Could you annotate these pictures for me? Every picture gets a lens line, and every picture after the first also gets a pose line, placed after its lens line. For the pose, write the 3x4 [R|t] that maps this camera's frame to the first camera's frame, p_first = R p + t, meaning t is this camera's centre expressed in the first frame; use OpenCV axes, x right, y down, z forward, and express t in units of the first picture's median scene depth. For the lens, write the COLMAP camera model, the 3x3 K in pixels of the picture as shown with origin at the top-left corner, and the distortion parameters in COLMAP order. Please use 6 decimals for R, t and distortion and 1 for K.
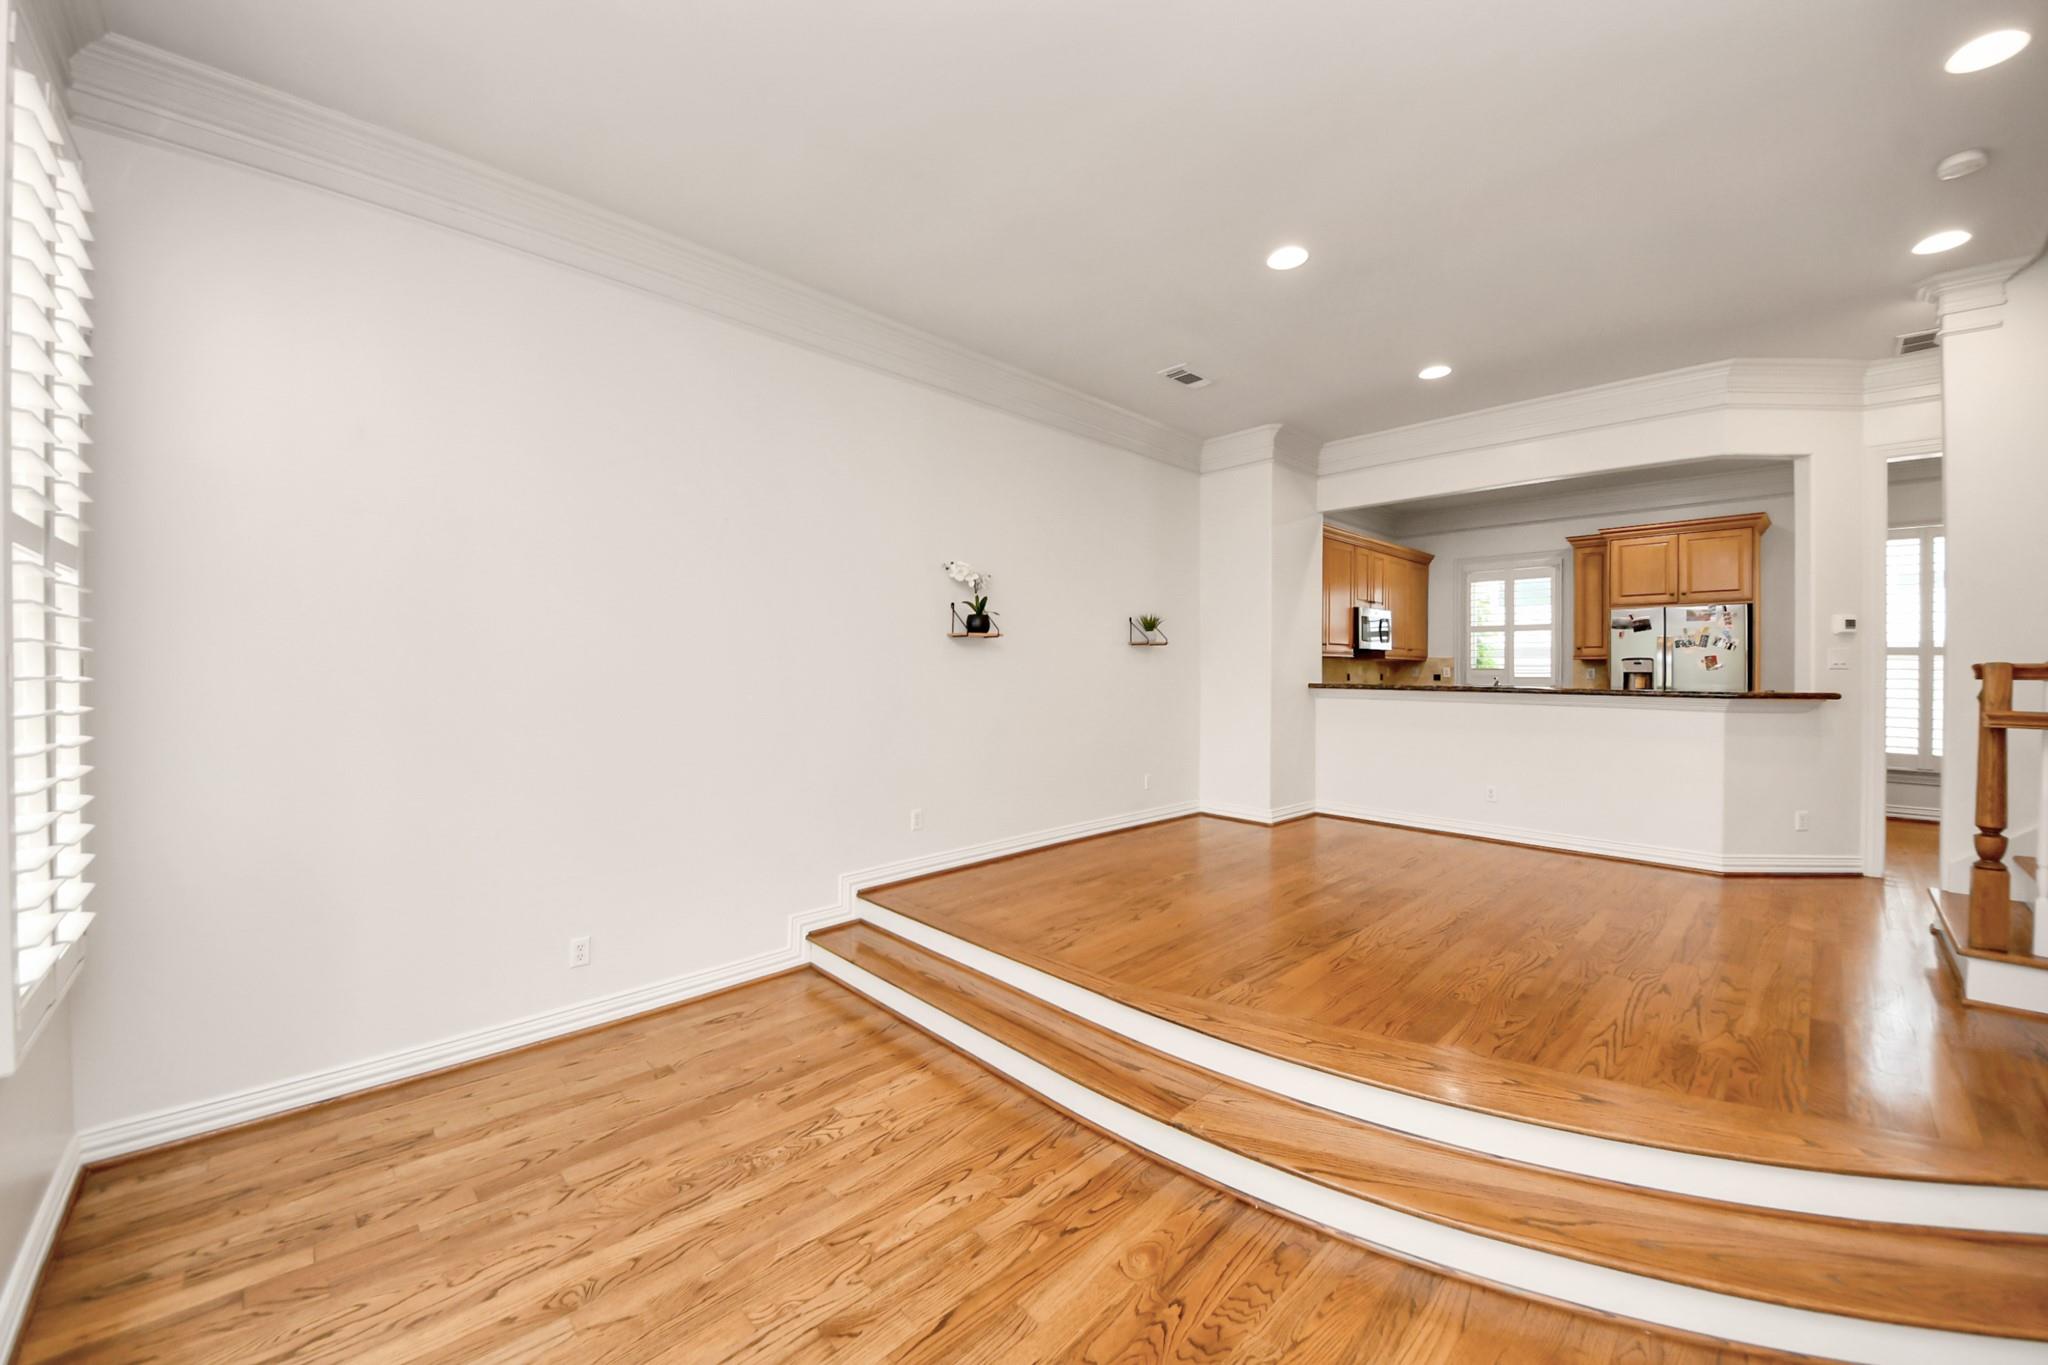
lens RADIAL K [[777.8, 0, 1029.4], [0, 777.8, 673.7], [0, 0, 1]] dist [-0.021023, -0.000099]
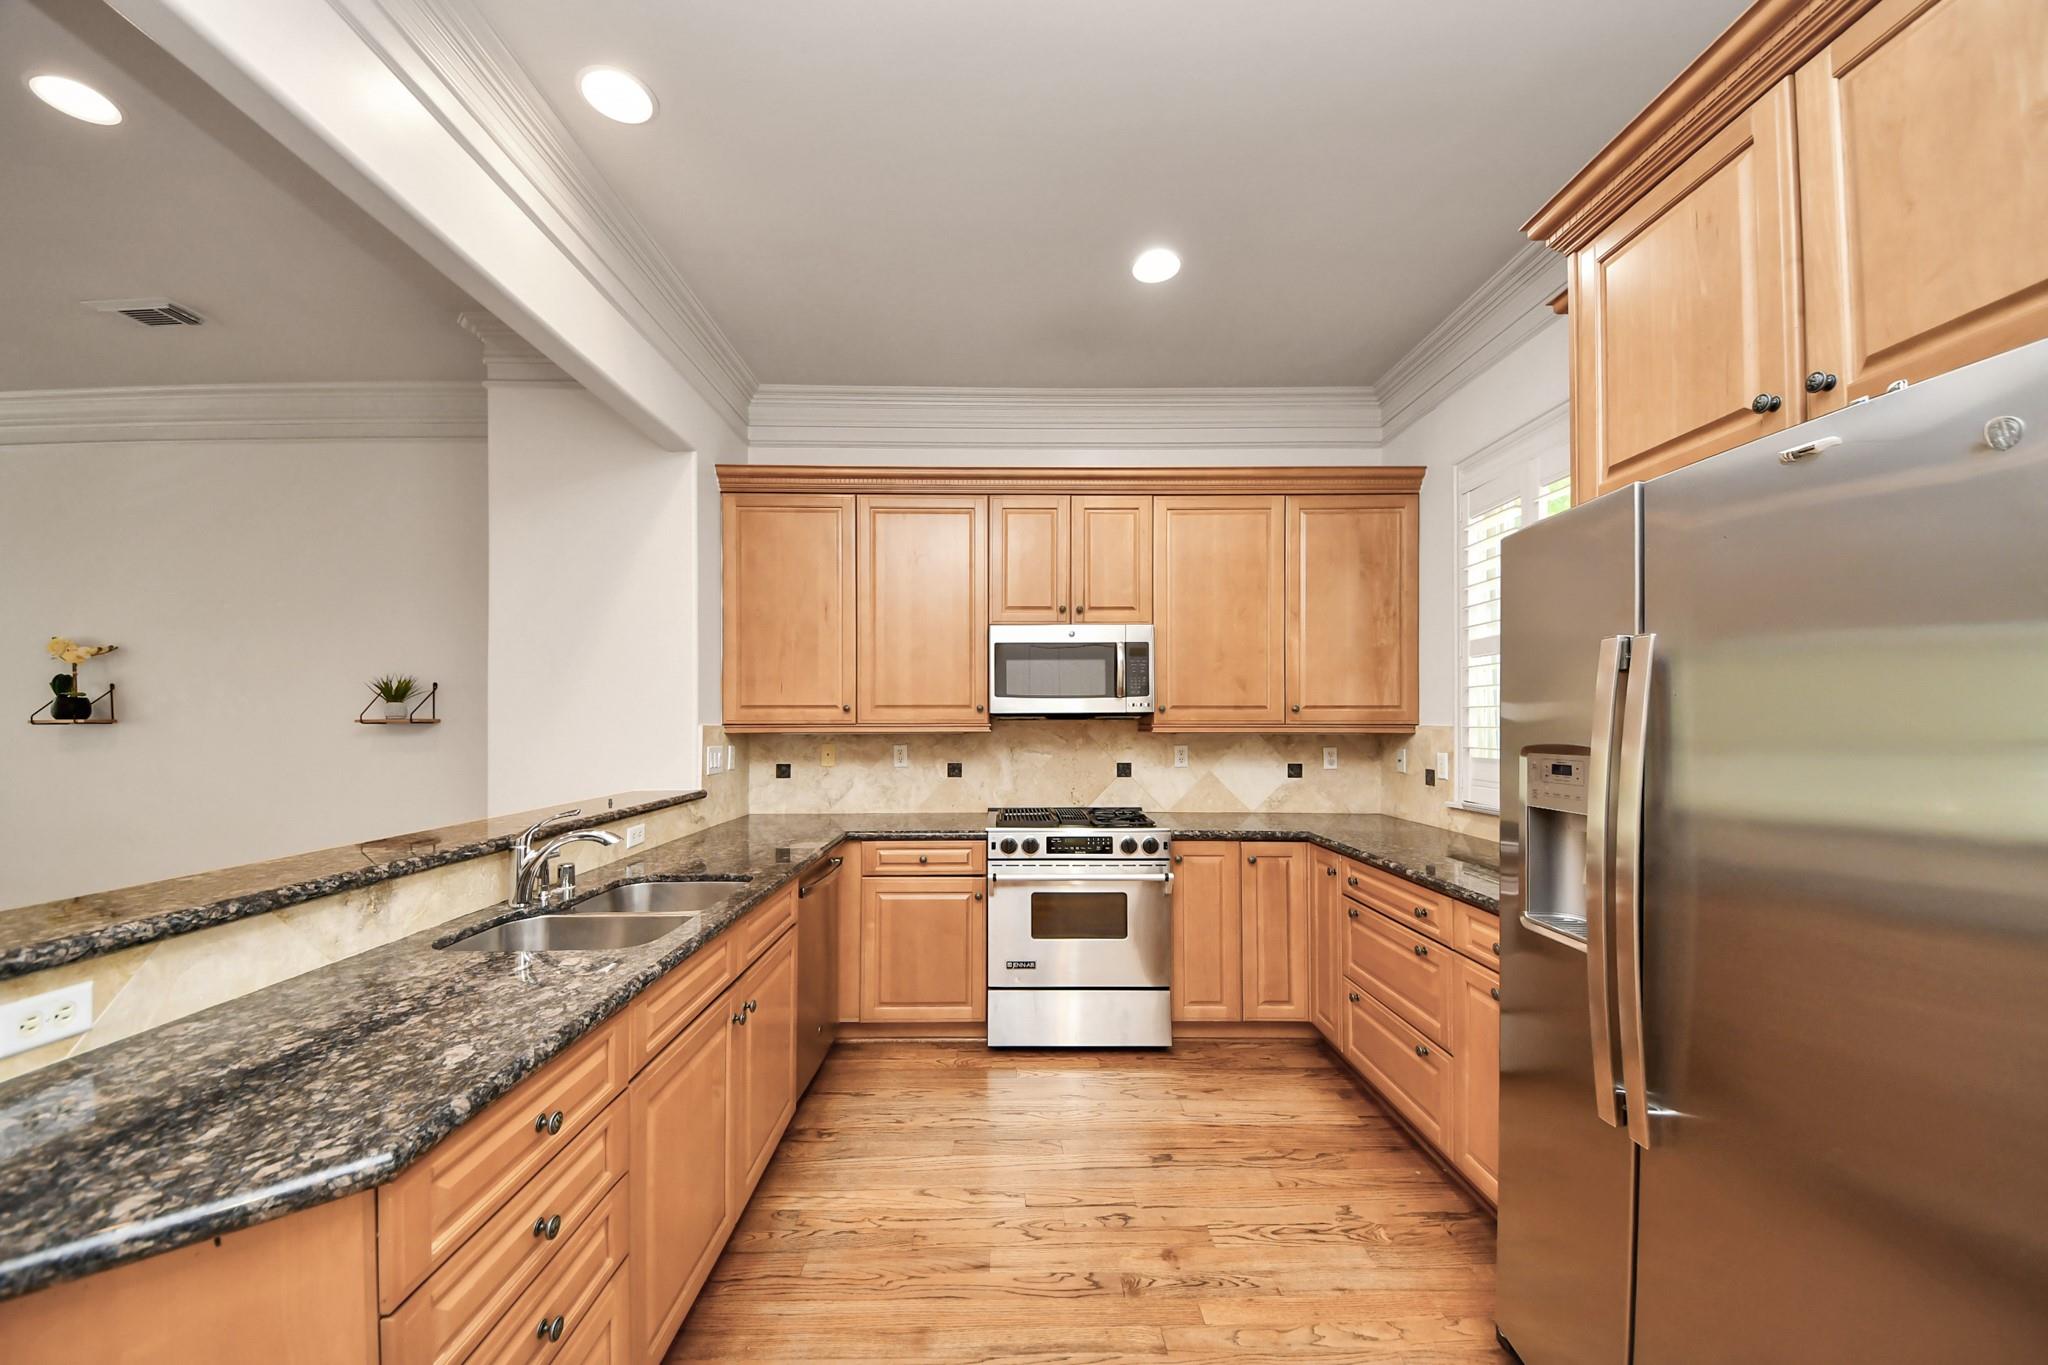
lens RADIAL K [[751.4, 0, 1011.7], [0, 751.4, 691.1], [0, 0, 1]] dist [-0.018260, -0.000218]
pose [[0.724883, -0.038465, -0.687797, 0.900227], [0.003001, 0.998607, -0.052683, -0.027079], [0.688865, 0.036125, 0.723989, 0.837406]]
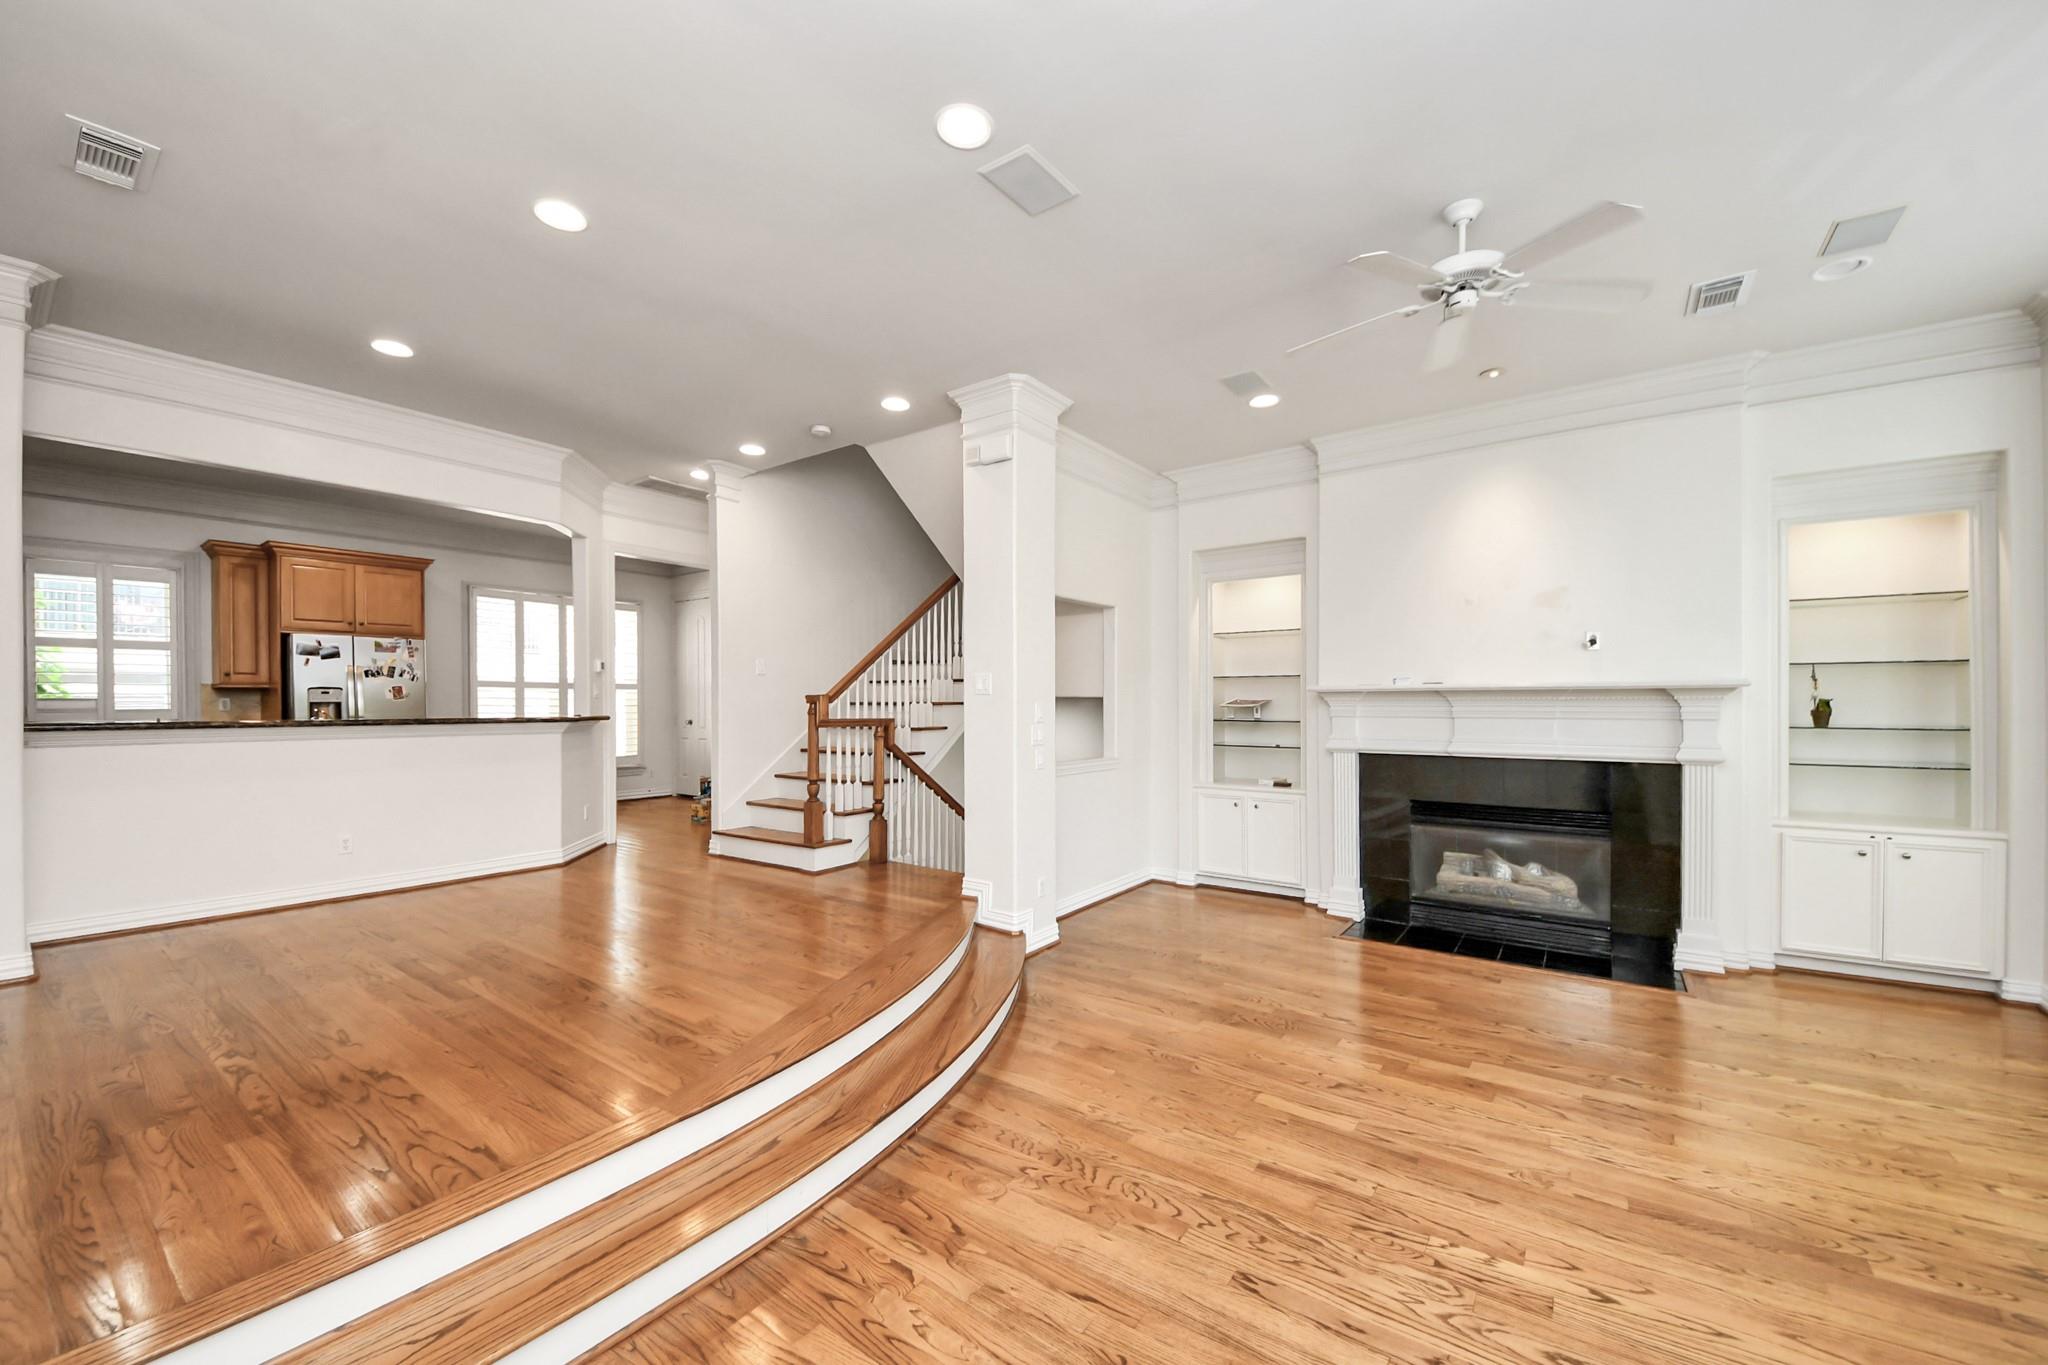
lens RADIAL K [[780.9, 0, 1024.4], [0, 780.9, 701.1], [0, 0, 1]] dist [-0.000505, -0.006452]
pose [[-0.198340, -0.004604, 0.980123, -0.351038], [0.007385, 0.999954, 0.006192, -0.003368], [-0.980106, 0.008467, -0.198296, 0.385752]]
